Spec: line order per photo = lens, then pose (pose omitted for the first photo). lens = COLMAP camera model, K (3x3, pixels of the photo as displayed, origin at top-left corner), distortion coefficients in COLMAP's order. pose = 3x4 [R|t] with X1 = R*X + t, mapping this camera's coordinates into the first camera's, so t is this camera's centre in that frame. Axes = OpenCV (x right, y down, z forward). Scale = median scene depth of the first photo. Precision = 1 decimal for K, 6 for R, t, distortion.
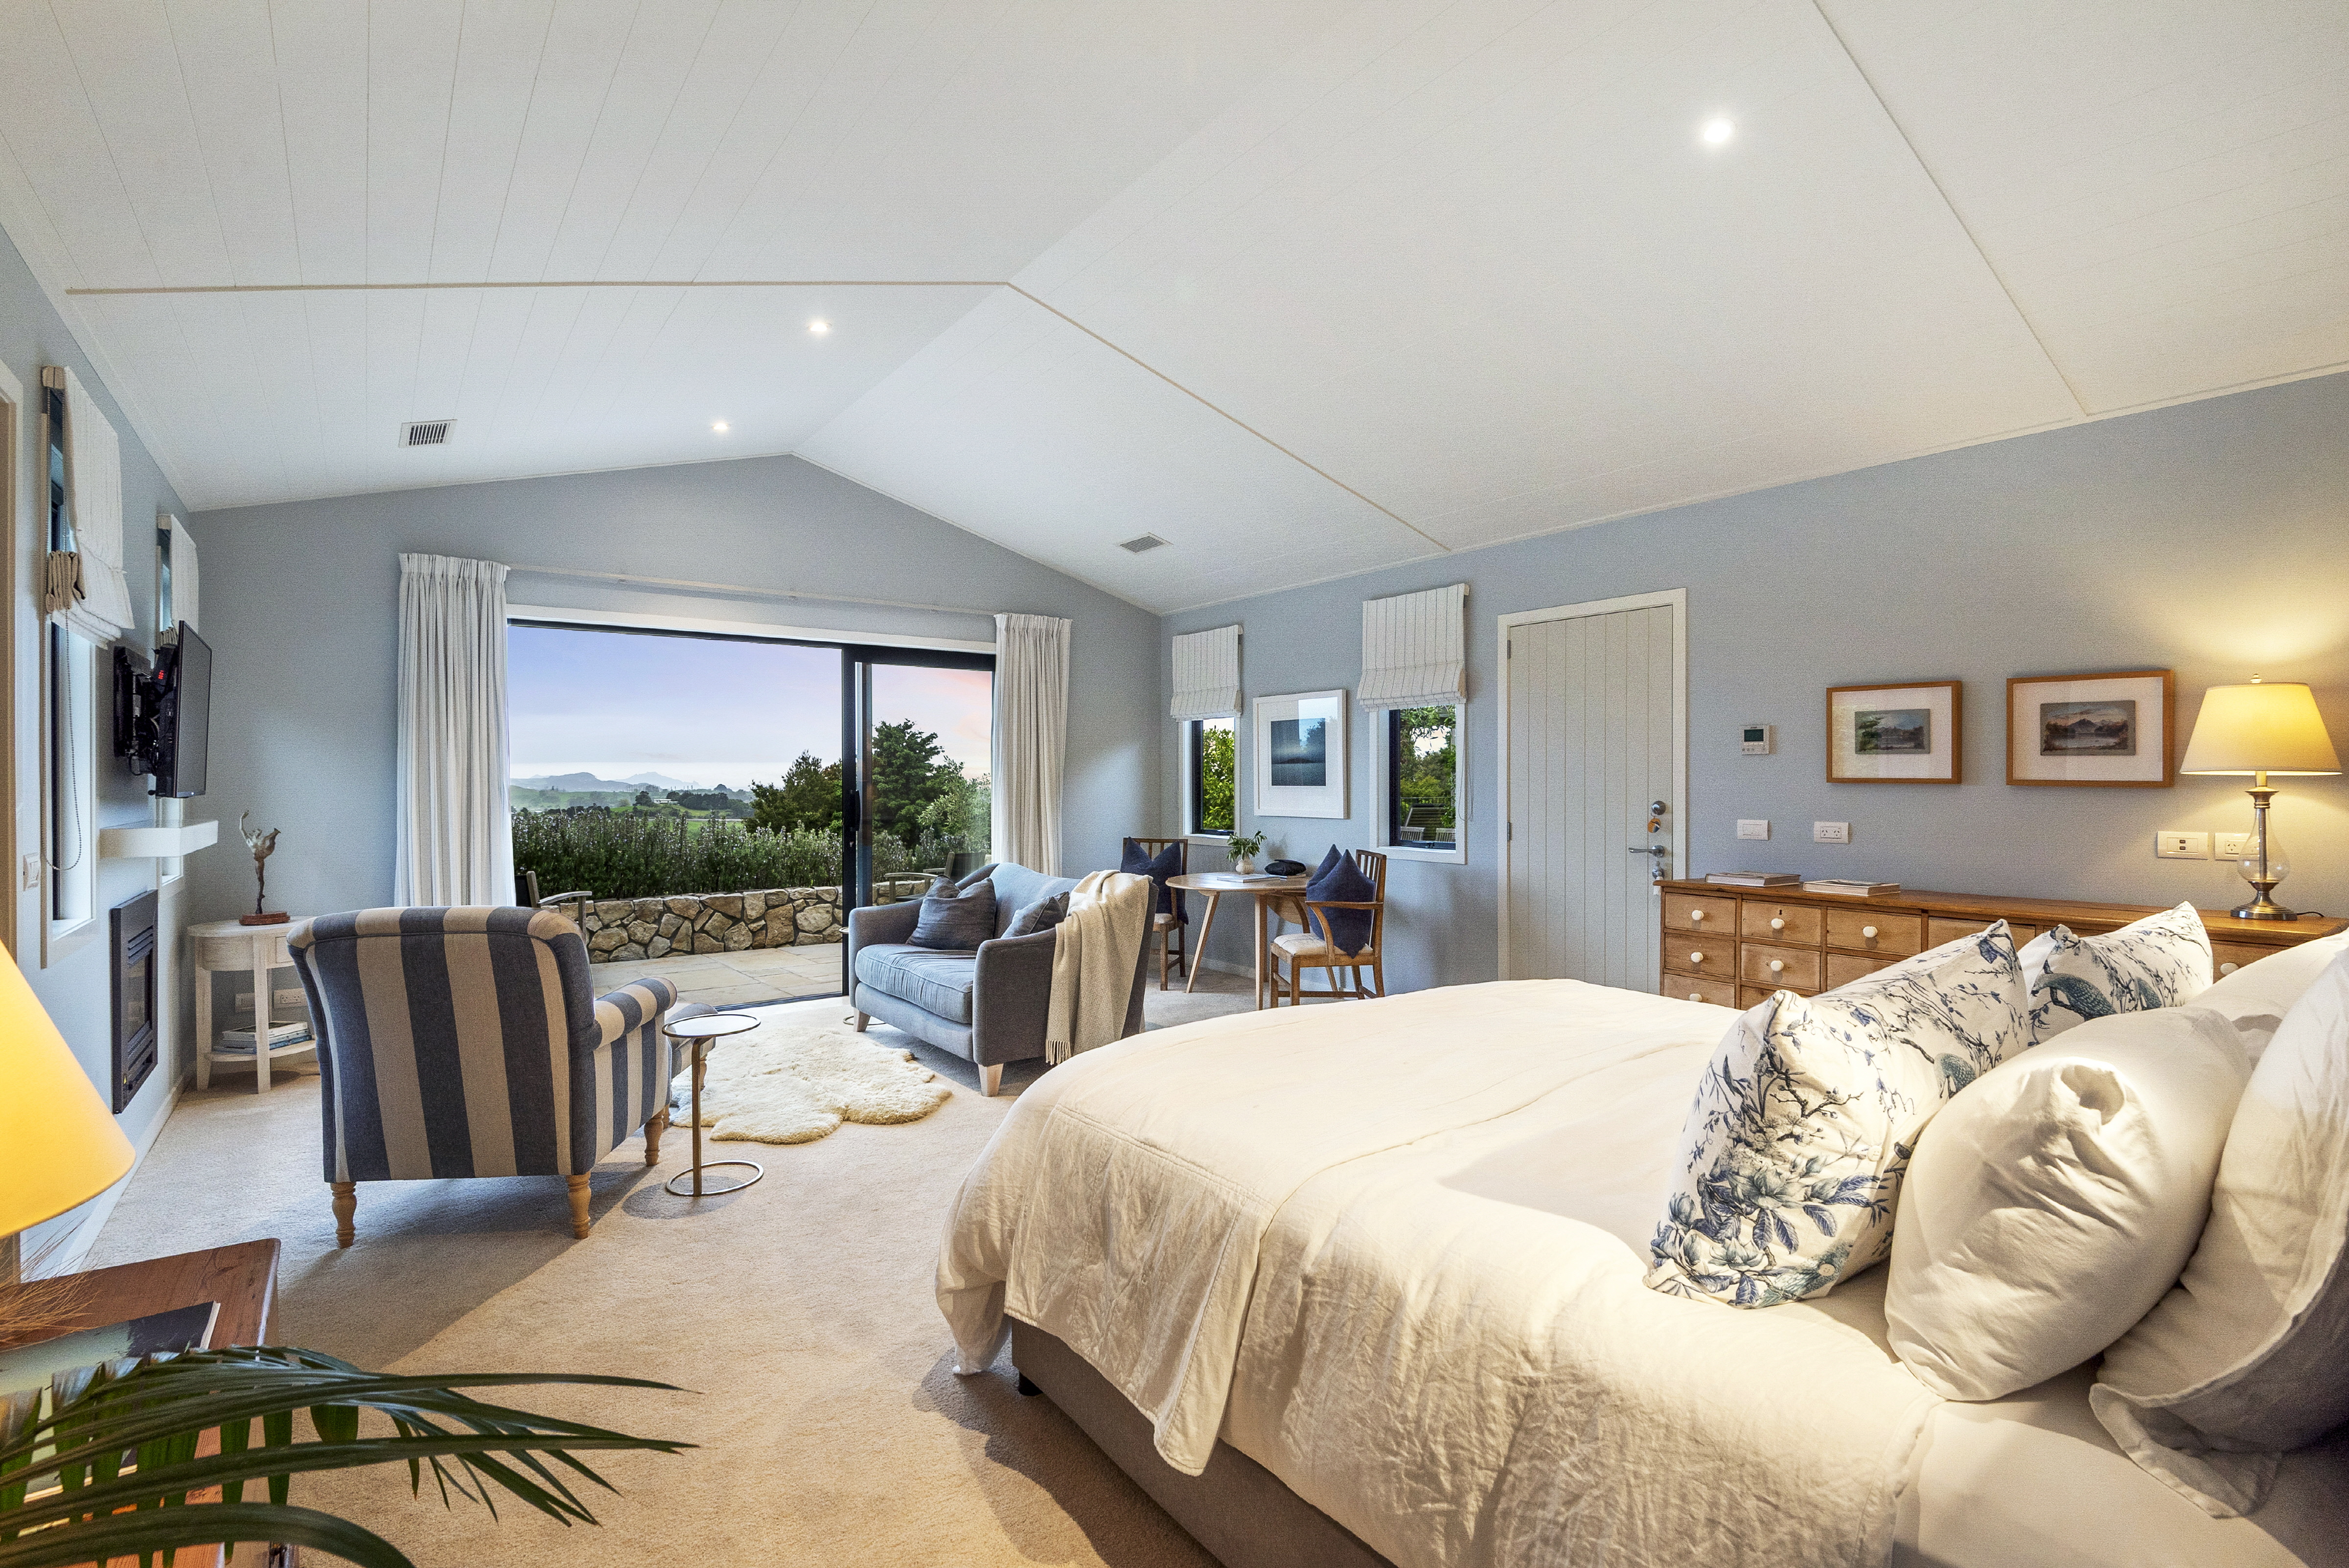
lens RADIAL K [[1142.4, 0, 1177.7], [0, 1142.4, 771.5], [0, 0, 1]] dist [0.000580, -0.000144]
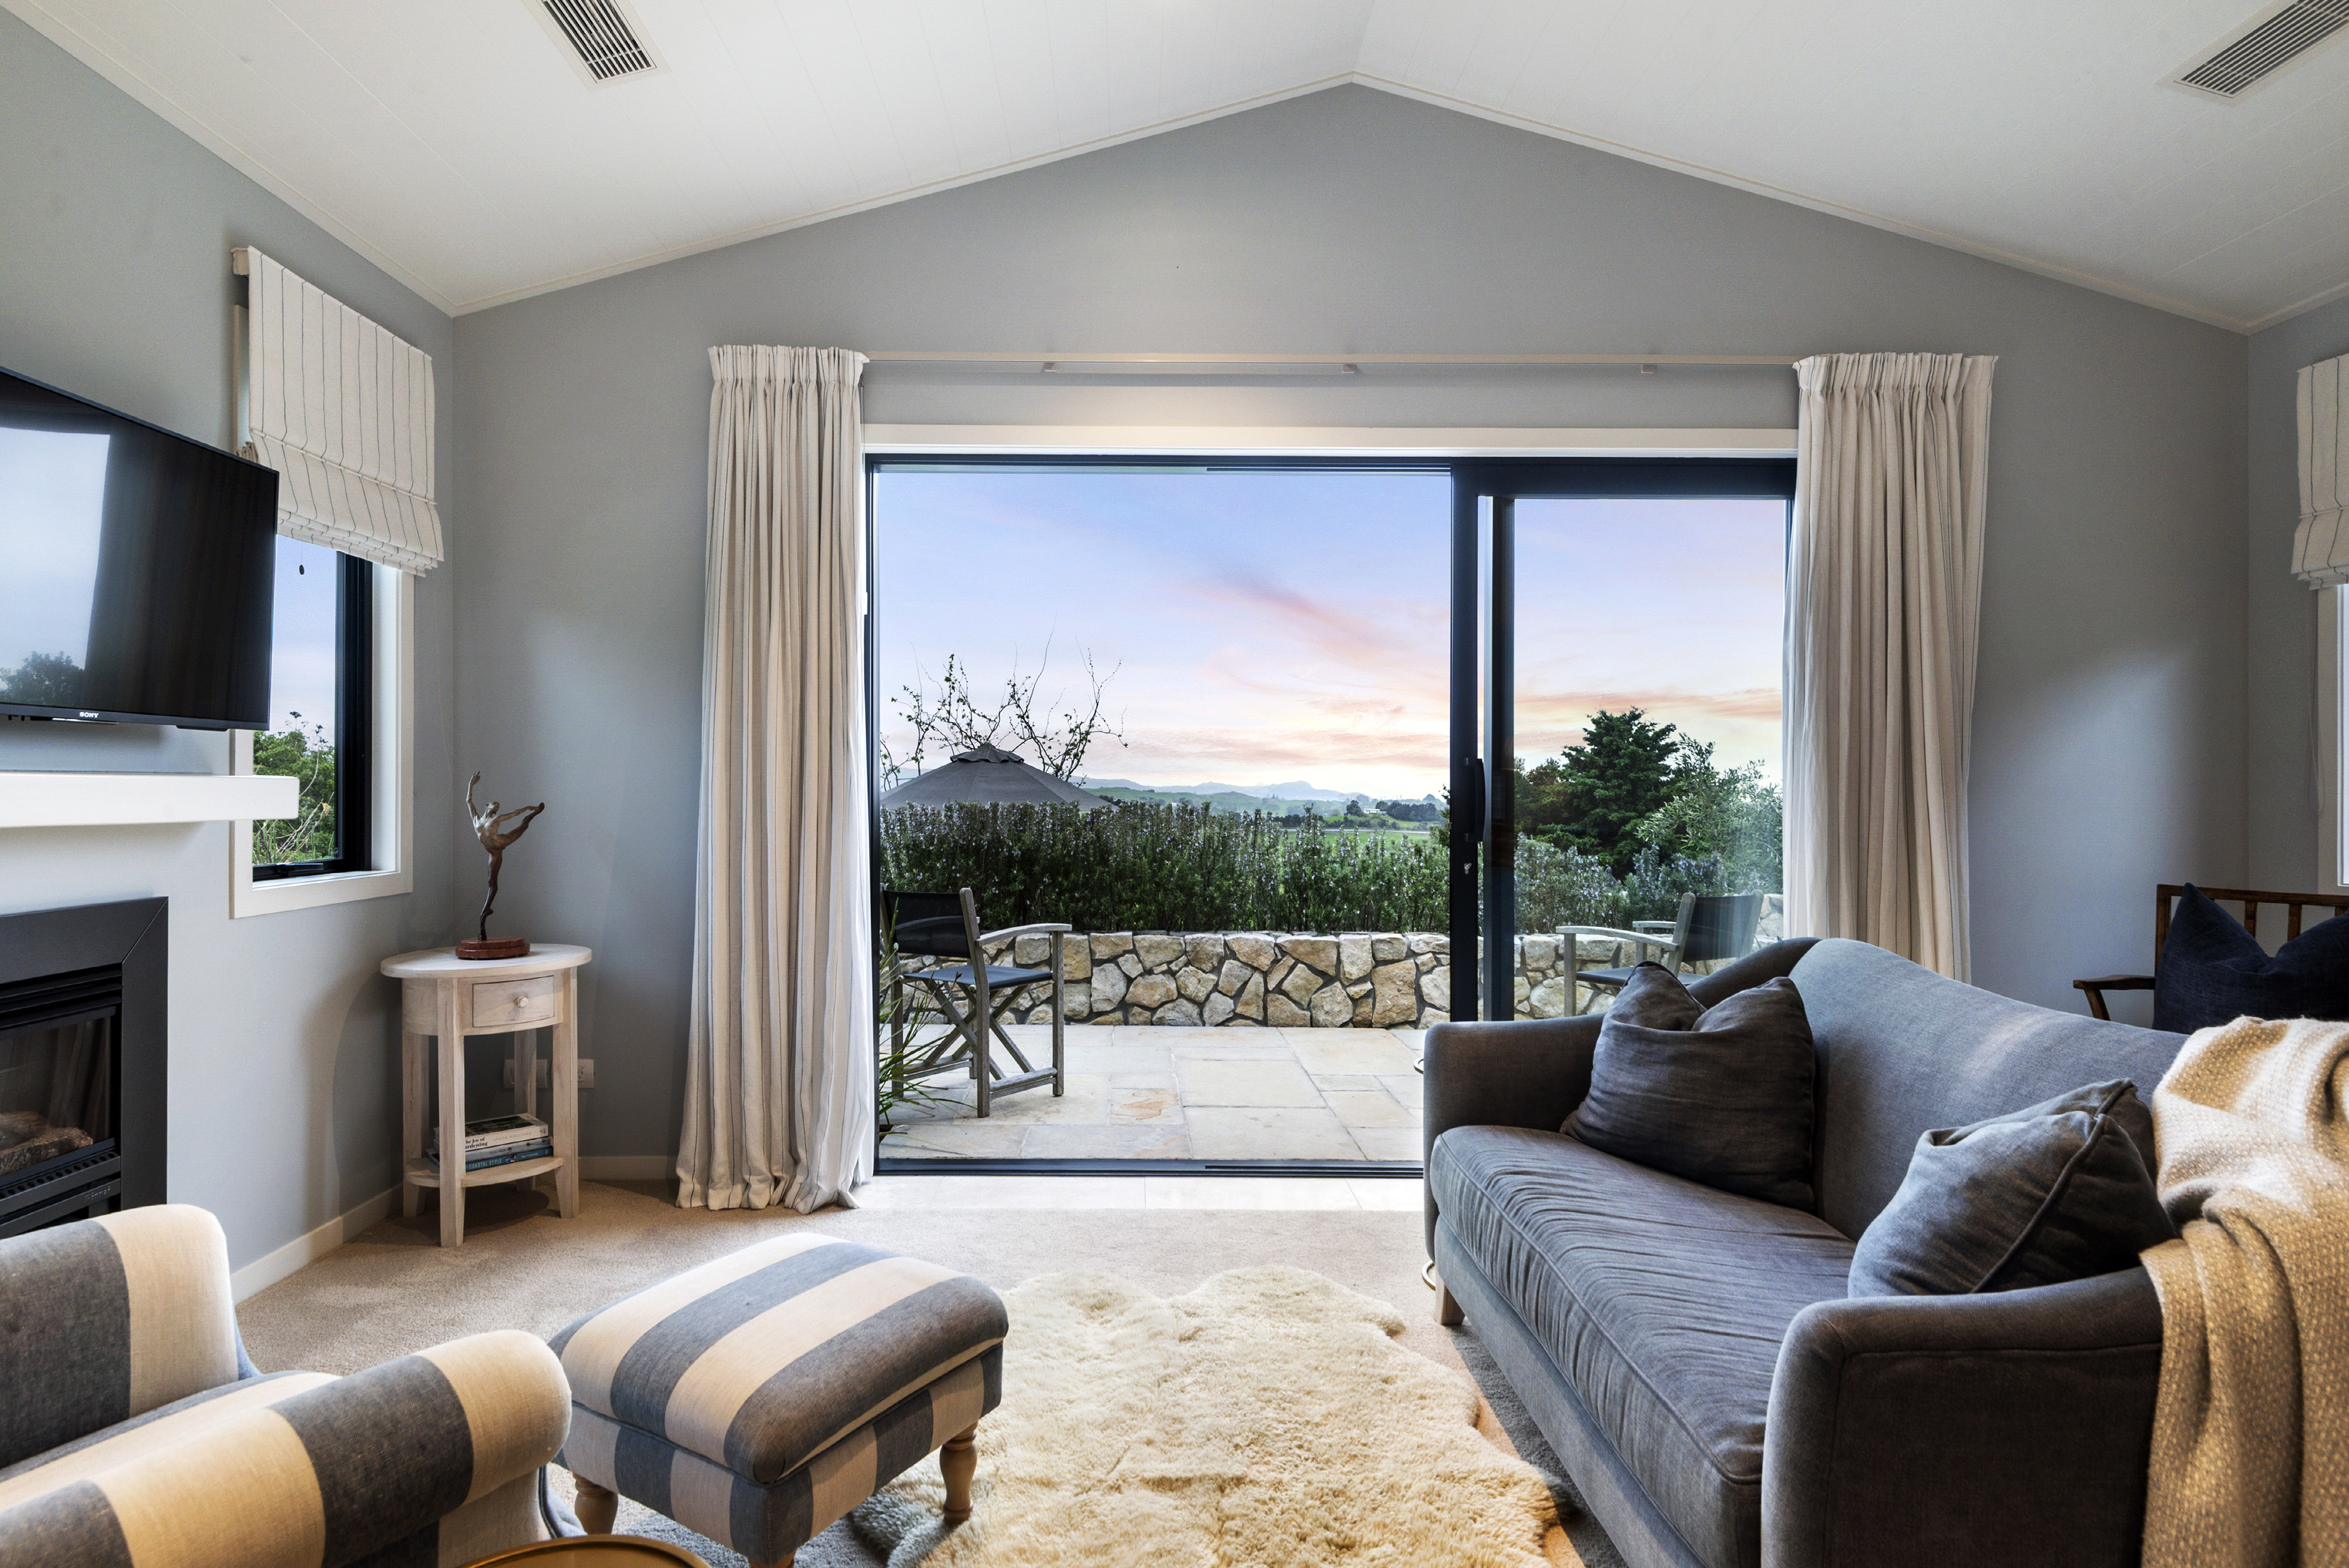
lens RADIAL K [[1260.7, 0, 1165.2], [0, 1260.7, 771.6], [0, 0, 1]] dist [0.013437, -0.001614]
pose [[0.829049, 0.003799, -0.559163, -0.085657], [-0.009254, 0.999933, -0.006926, 0.025102], [0.559099, 0.010916, 0.829029, 0.448855]]
